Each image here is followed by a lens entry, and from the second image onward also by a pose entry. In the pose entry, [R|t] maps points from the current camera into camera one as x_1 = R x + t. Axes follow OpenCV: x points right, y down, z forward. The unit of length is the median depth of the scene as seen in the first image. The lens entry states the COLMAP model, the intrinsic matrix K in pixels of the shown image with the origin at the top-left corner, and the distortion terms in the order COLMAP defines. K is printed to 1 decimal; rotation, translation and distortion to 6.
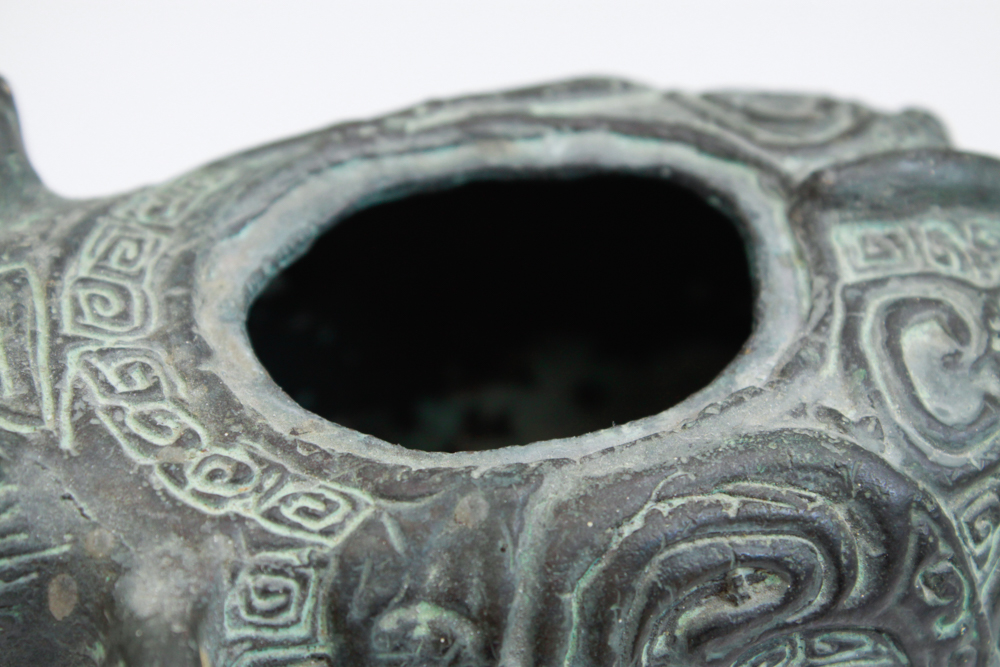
lens RADIAL K [[2250.6, 0, 496.3], [0, 2250.6, 335.7], [0, 0, 1]] dist [0.063930, 0.000000]
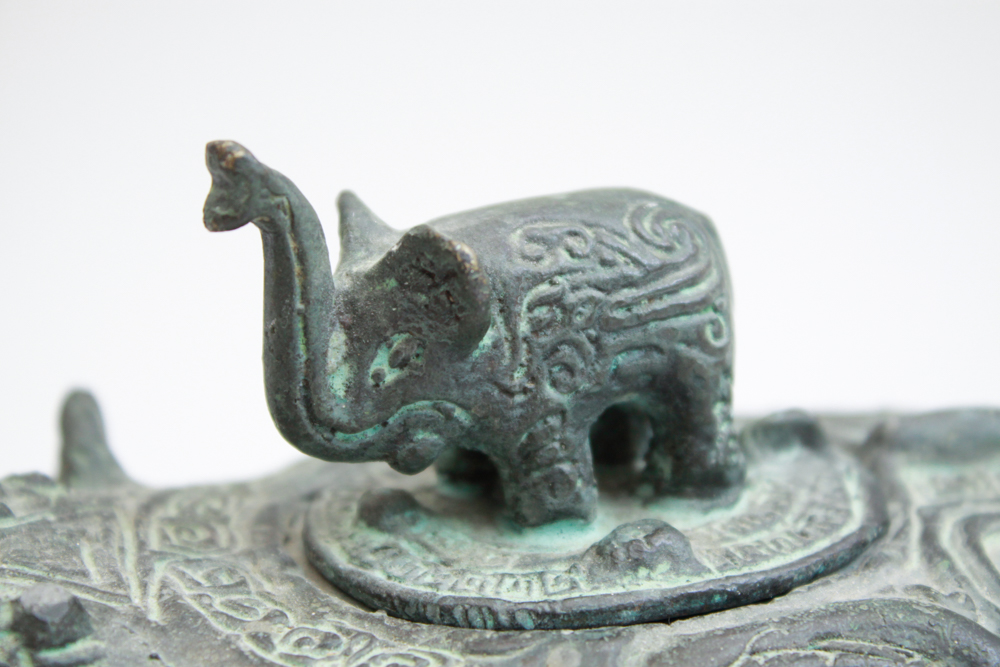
lens RADIAL K [[2250.6, 0, 502.2], [0, 2250.6, 336.9], [0, 0, 1]] dist [0.063930, 0.000000]
pose [[0.999169, -0.040412, -0.005371, -0.026108], [0.034951, 0.916953, -0.397462, 0.329084], [0.020987, 0.396944, 0.917603, 0.039213]]
